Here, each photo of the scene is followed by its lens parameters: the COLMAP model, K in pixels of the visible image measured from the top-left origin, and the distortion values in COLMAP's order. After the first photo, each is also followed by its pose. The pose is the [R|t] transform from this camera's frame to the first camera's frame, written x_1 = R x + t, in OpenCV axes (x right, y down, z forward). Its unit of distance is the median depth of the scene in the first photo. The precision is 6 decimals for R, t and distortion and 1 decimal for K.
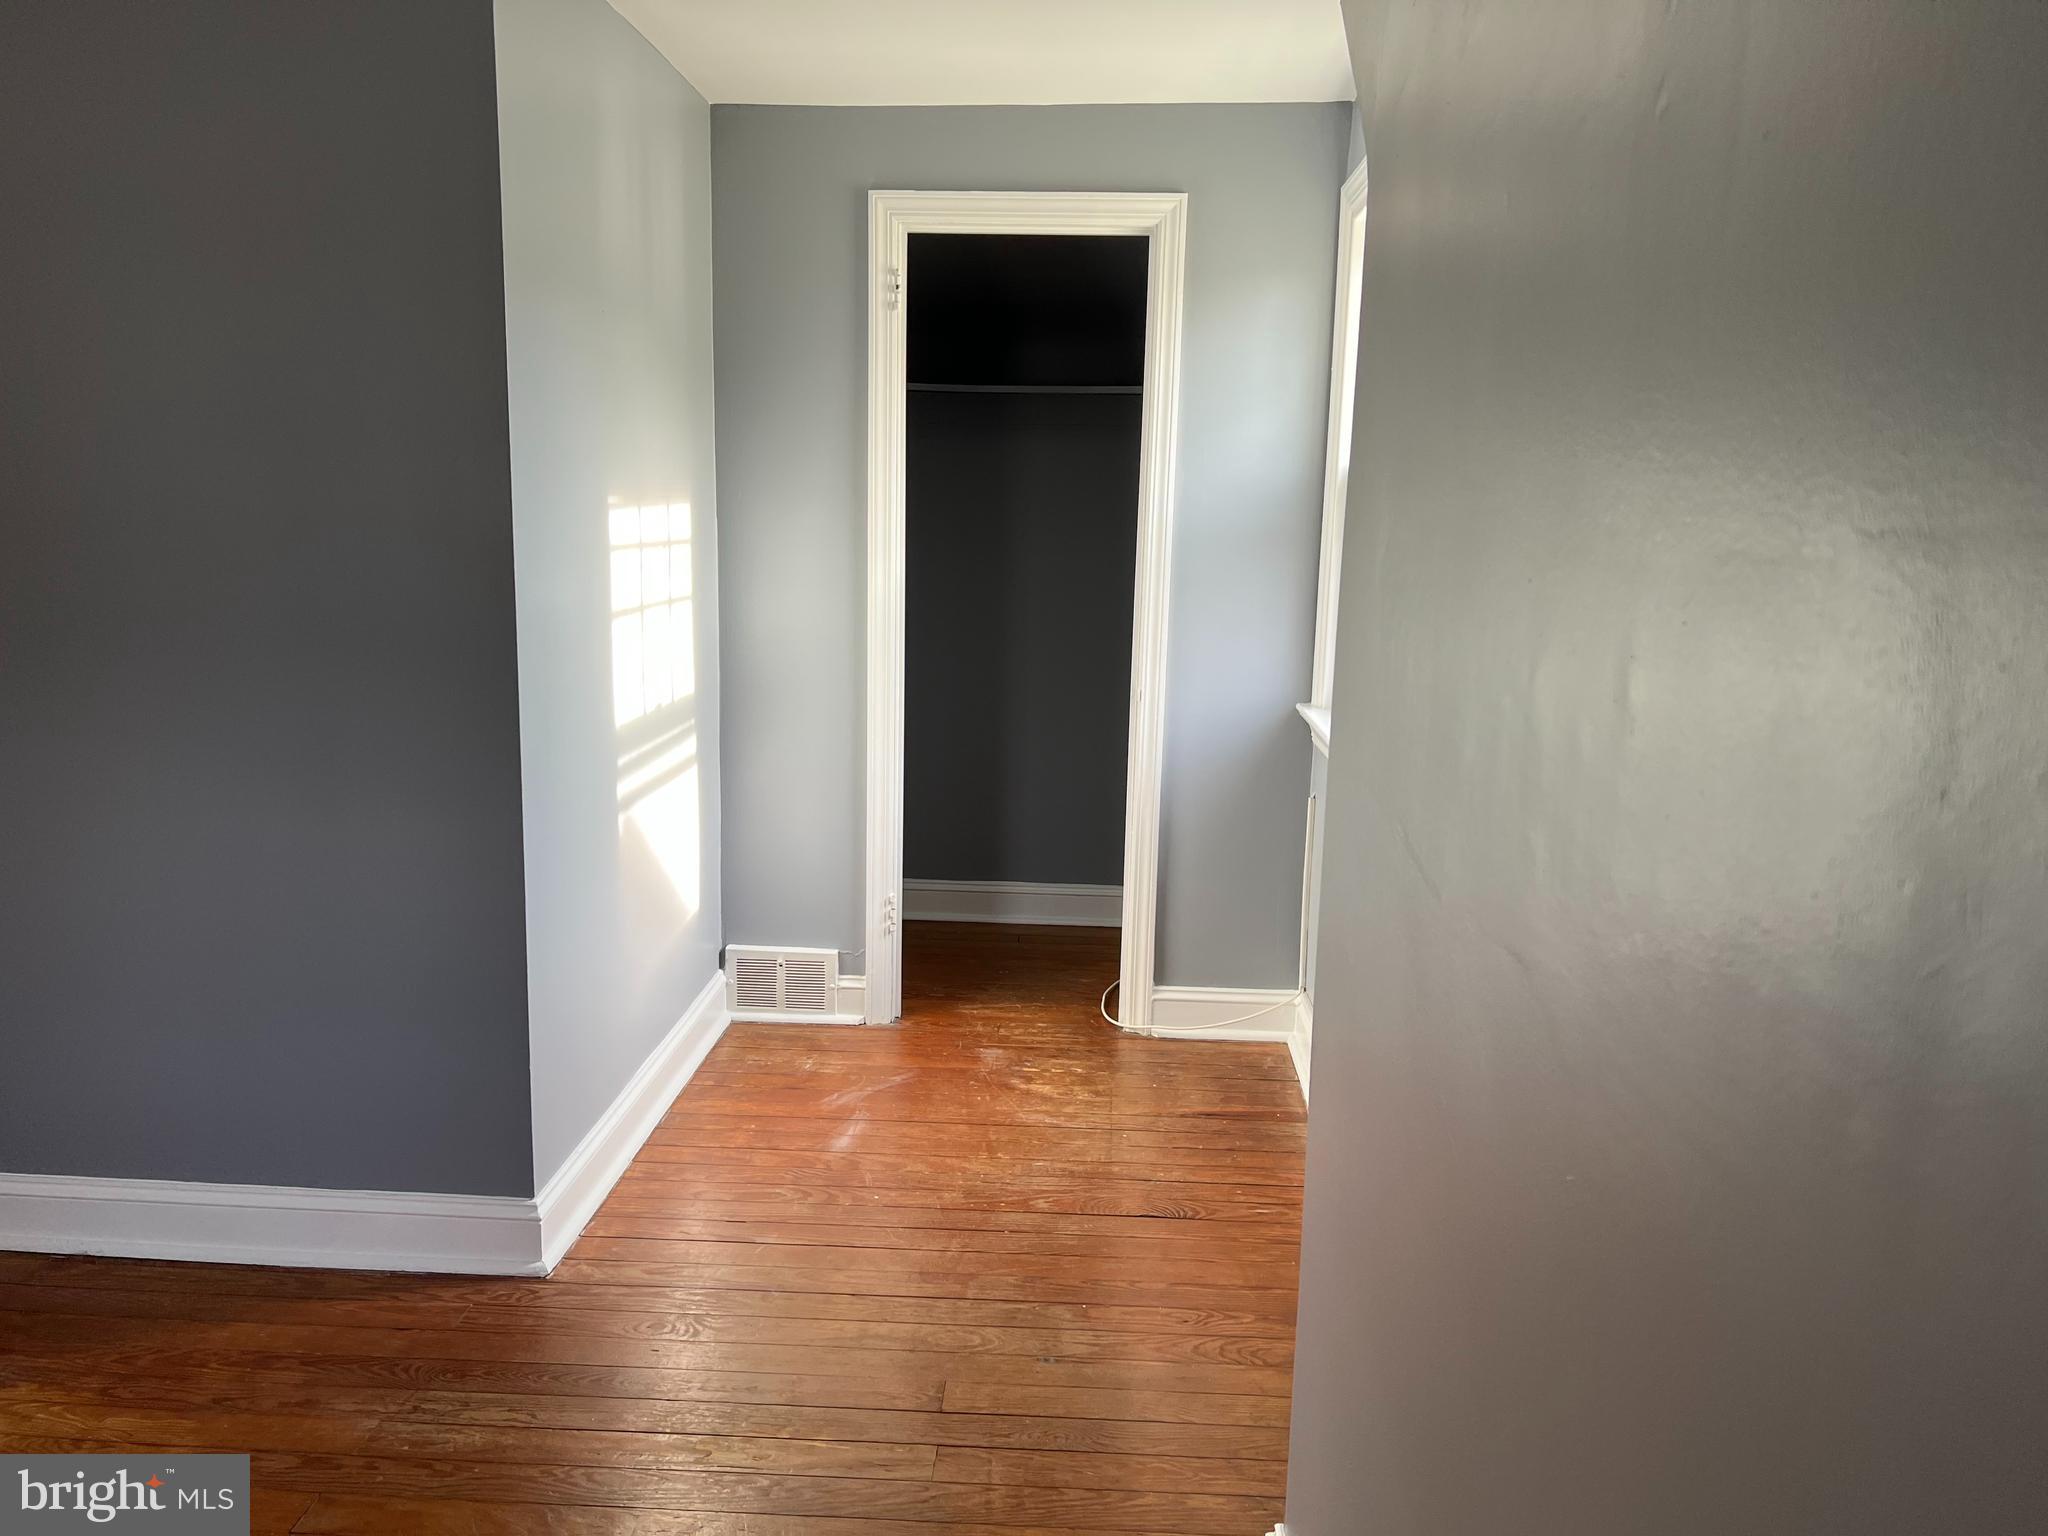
lens RADIAL K [[1539.4, 0, 1017.9], [0, 1539.4, 760.8], [0, 0, 1]] dist [0.058786, -0.066227]
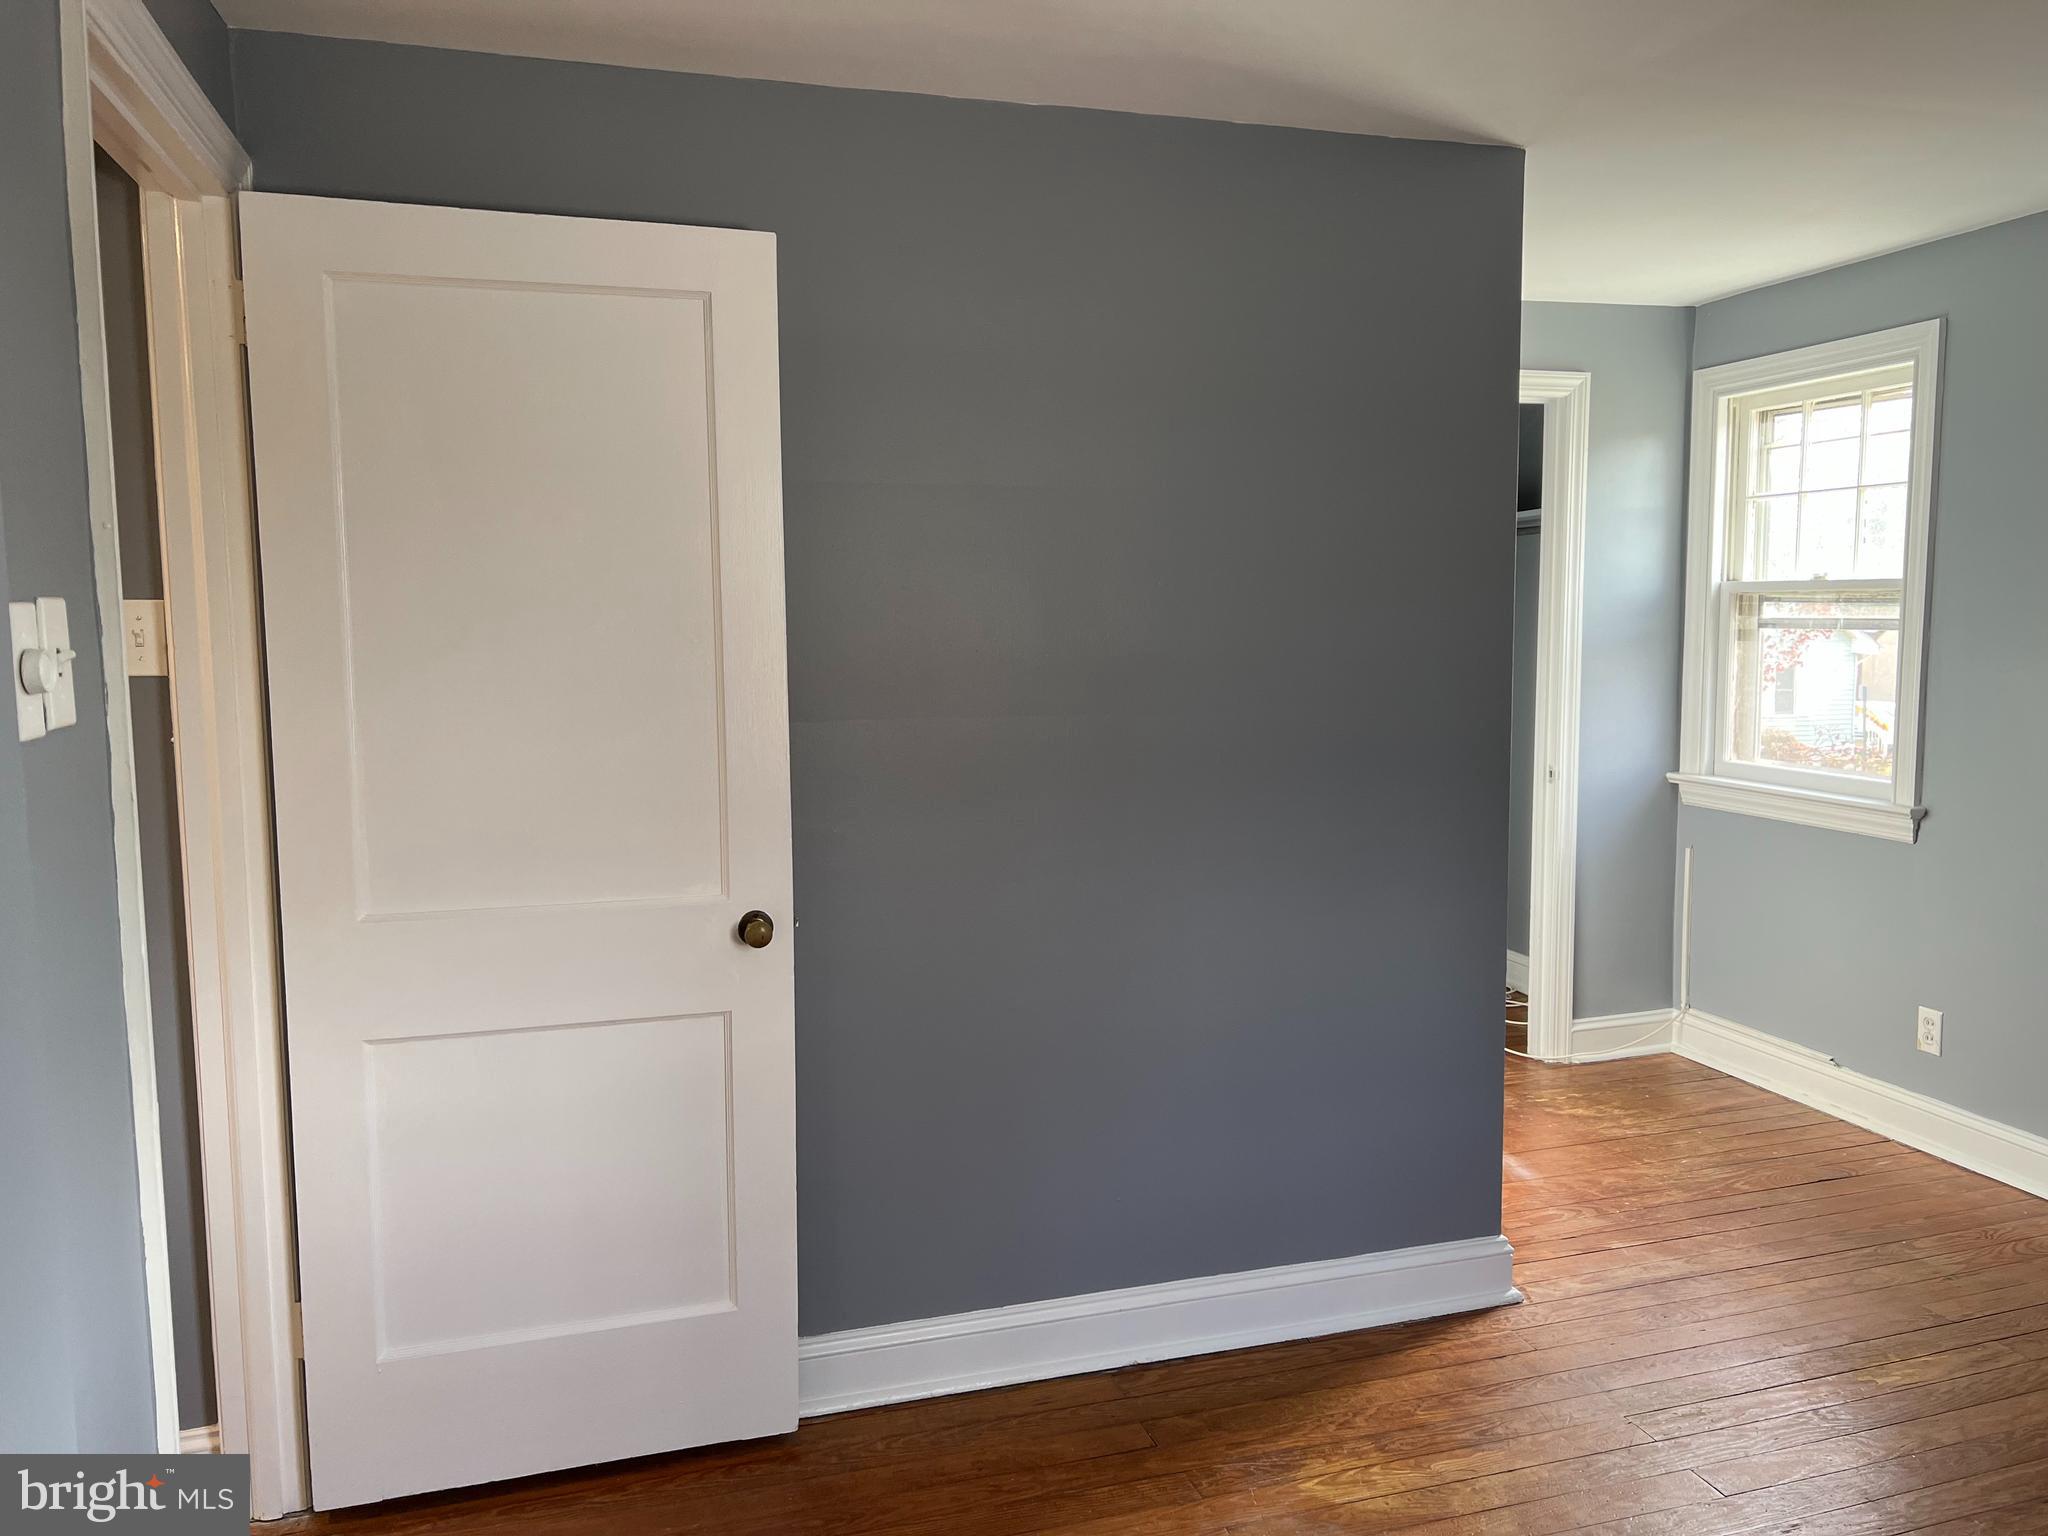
lens RADIAL K [[1539.4, 0, 1018.3], [0, 1539.4, 766.8], [0, 0, 1]] dist [0.067795, -0.074578]
pose [[0.931731, -0.065353, 0.357221, -0.802812], [0.089546, 0.994646, -0.051592, -0.027782], [-0.351937, 0.080057, 0.932594, 0.017849]]
